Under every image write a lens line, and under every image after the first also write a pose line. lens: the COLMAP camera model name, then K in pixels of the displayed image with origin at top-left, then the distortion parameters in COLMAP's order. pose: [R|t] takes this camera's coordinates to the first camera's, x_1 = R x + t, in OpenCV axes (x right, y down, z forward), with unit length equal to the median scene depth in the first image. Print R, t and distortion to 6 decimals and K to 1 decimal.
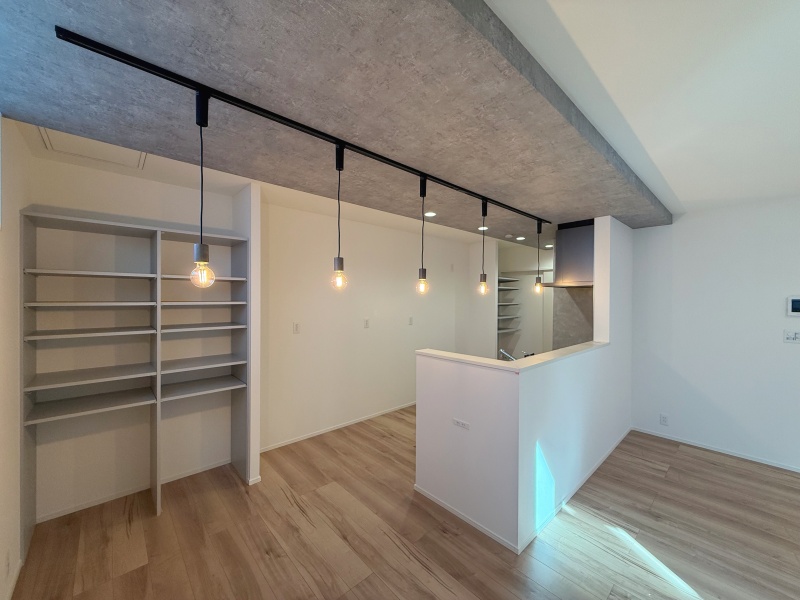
lens RADIAL K [[320.0, 0, 398.6], [0, 320.0, 298.4], [0, 0, 1]] dist [-0.001250, 0.000235]
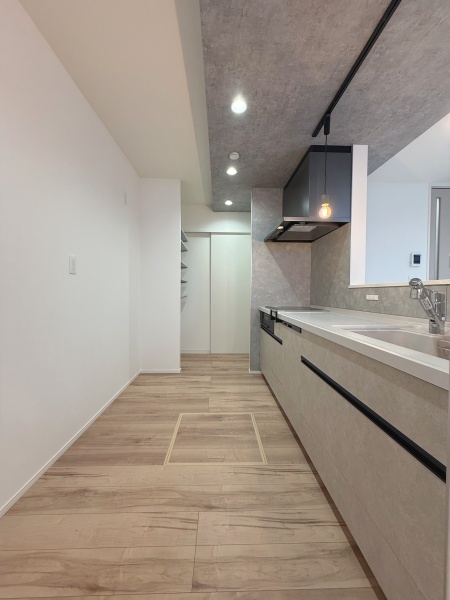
lens RADIAL K [[241.7, 0, 226.1], [0, 241.7, 298.1], [0, 0, 1]] dist [0.001604, 0.000309]
pose [[0.652183, -0.019844, 0.757802, -0.151998], [-0.001917, 0.999611, 0.027826, 0.186394], [-0.758059, -0.019601, 0.651891, 1.028238]]
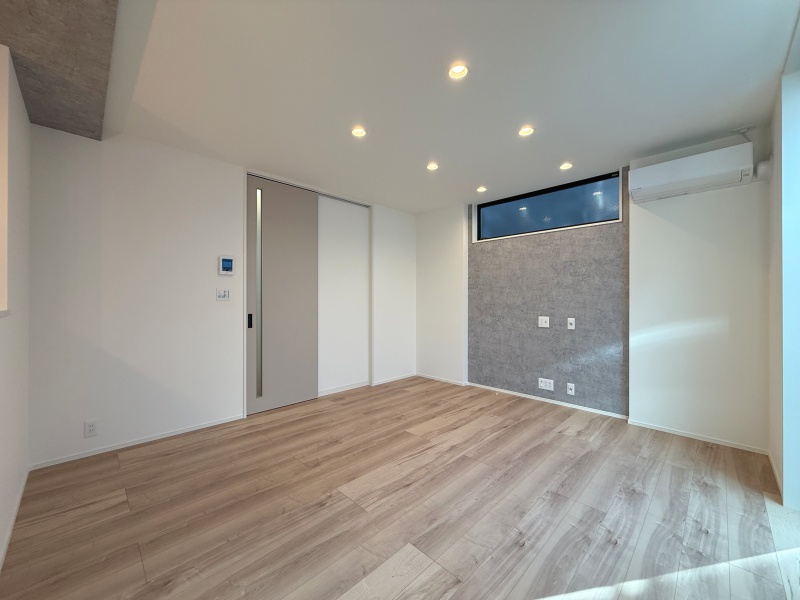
lens RADIAL K [[320.0, 0, 398.6], [0, 320.0, 298.4], [0, 0, 1]] dist [-0.001250, 0.000235]
pose [[-0.043695, -0.005299, 0.999031, 0.186917], [0.001327, 0.999985, 0.005362, 0.142101], [-0.999044, 0.001560, -0.043687, 0.526093]]
